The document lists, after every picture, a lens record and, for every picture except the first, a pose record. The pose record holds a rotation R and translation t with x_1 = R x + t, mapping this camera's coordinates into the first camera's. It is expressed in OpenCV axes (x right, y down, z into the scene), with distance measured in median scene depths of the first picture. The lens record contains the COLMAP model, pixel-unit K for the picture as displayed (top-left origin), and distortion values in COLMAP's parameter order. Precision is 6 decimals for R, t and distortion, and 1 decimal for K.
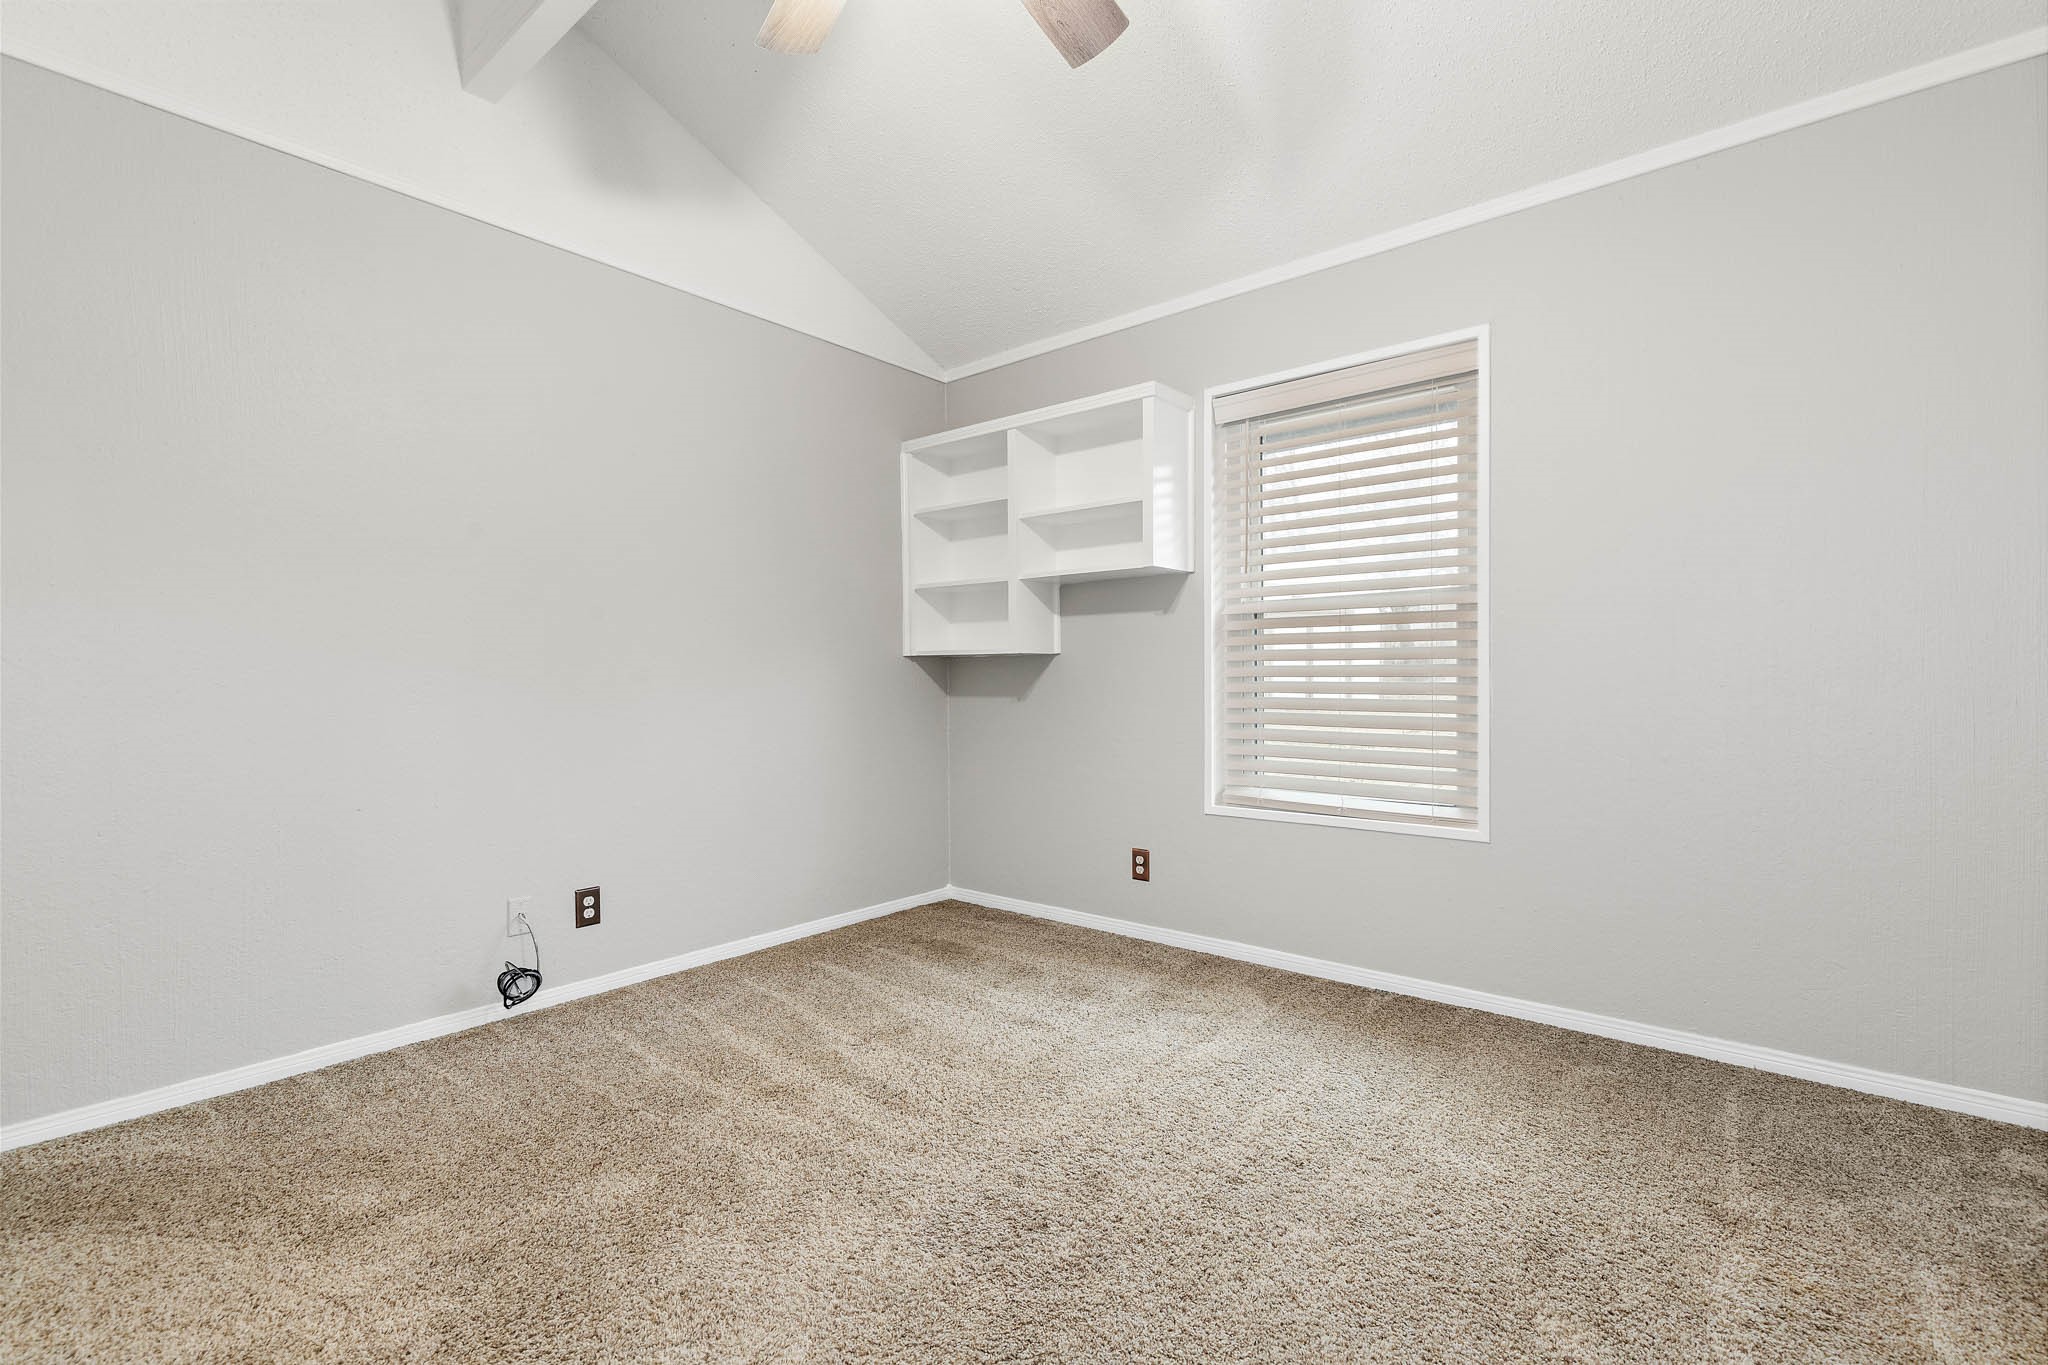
lens RADIAL K [[929.3, 0, 1026.8], [0, 929.3, 680.2], [0, 0, 1]] dist [0.017727, -0.004264]
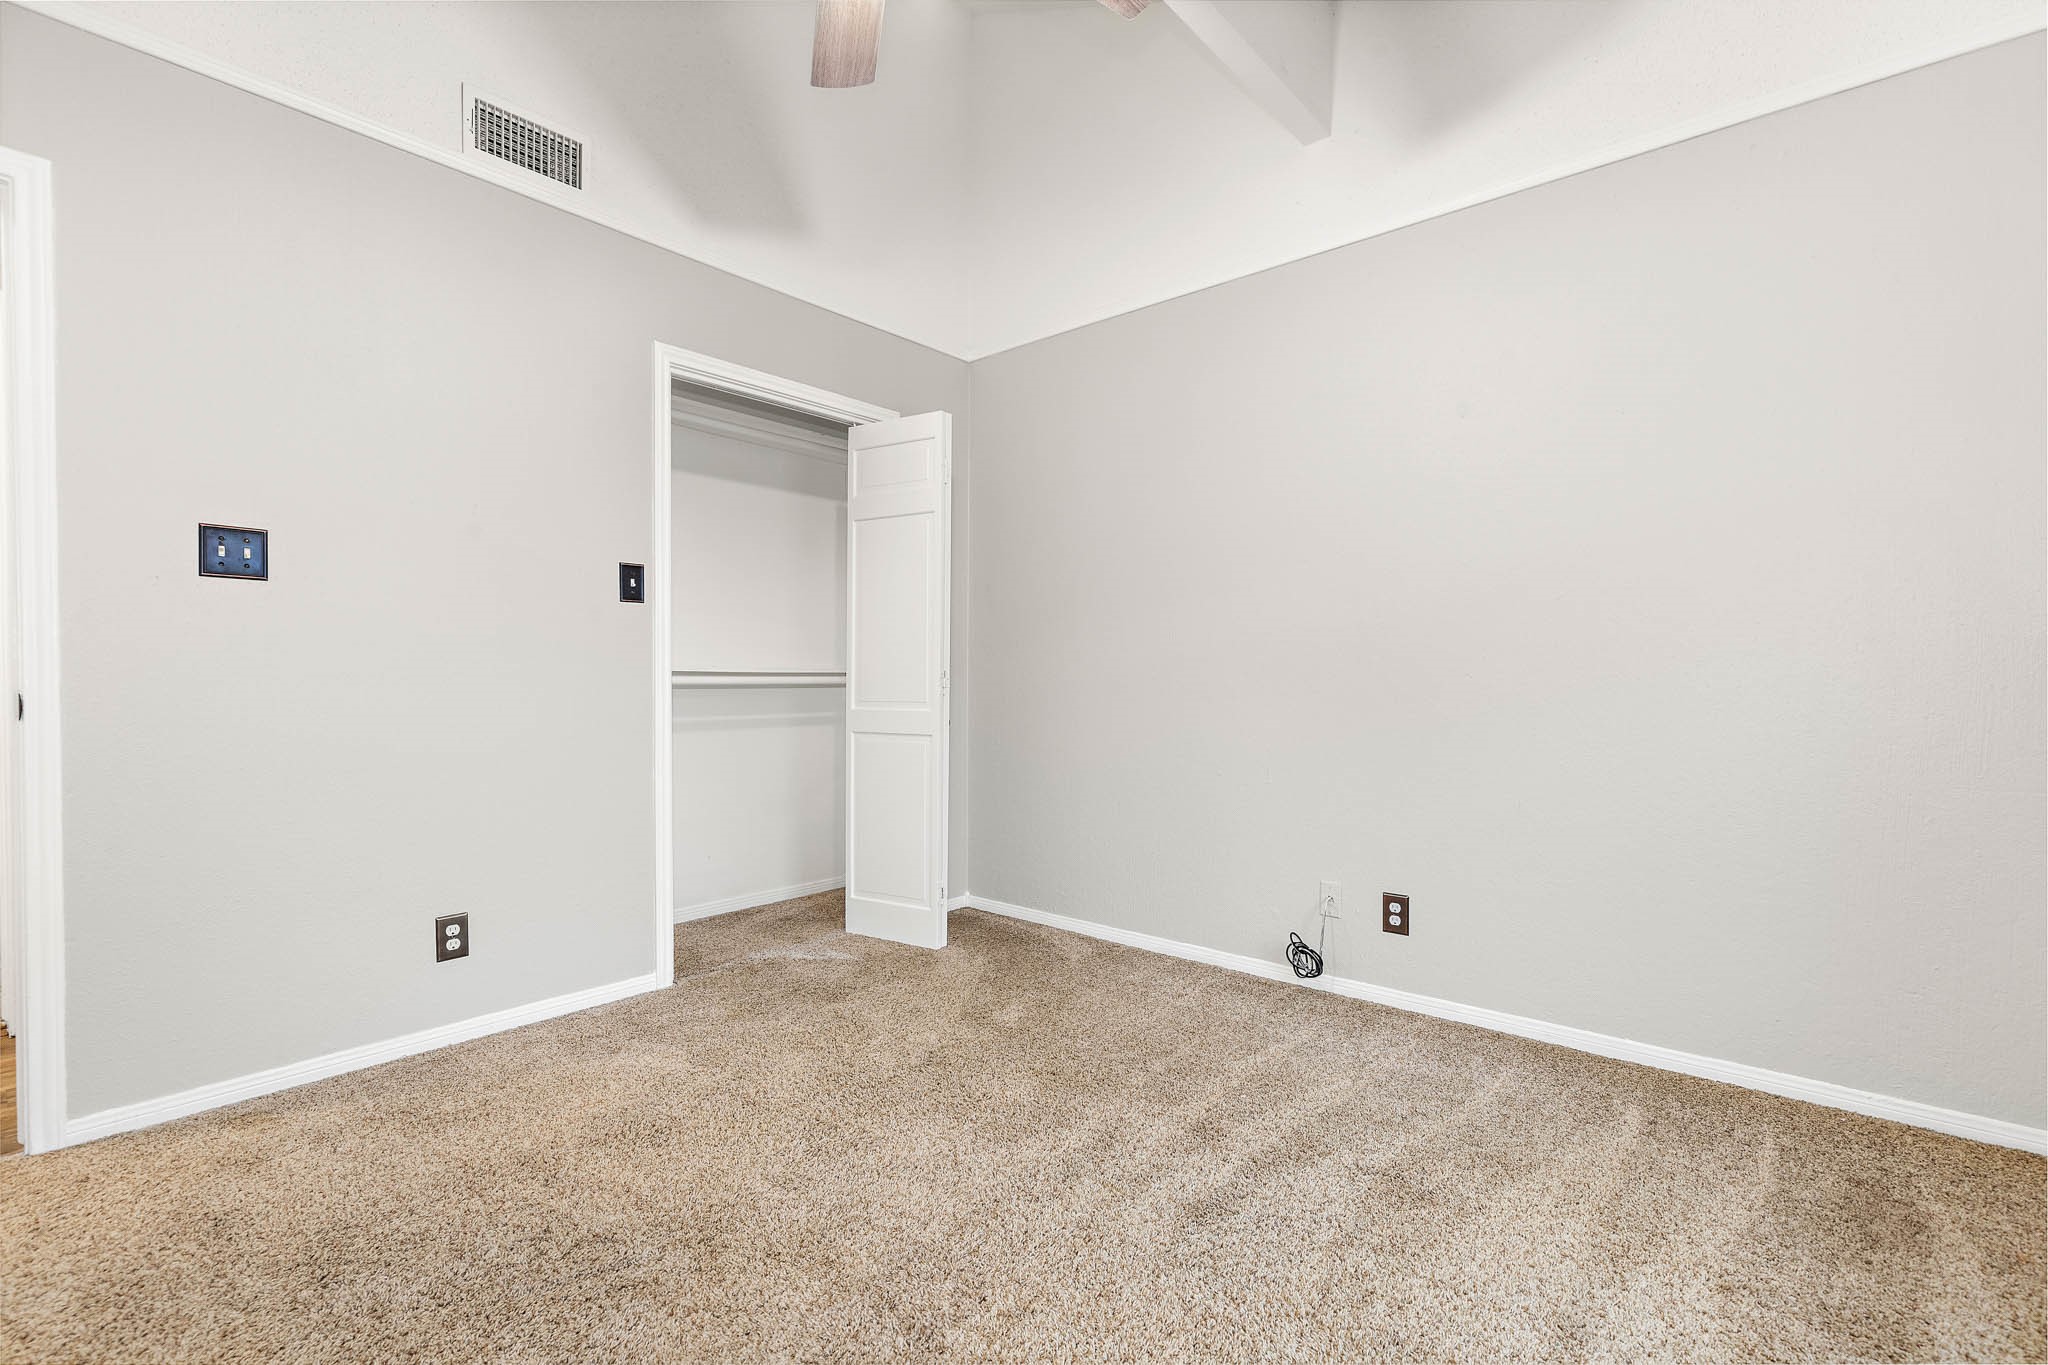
lens RADIAL K [[929.3, 0, 1026.8], [0, 929.3, 680.2], [0, 0, 1]] dist [0.017727, -0.004264]
pose [[-0.000201, 0.005921, -0.999982, 0.547854], [-0.015205, 0.999867, 0.005923, 0.013523], [0.999884, 0.015206, -0.000111, 0.746009]]
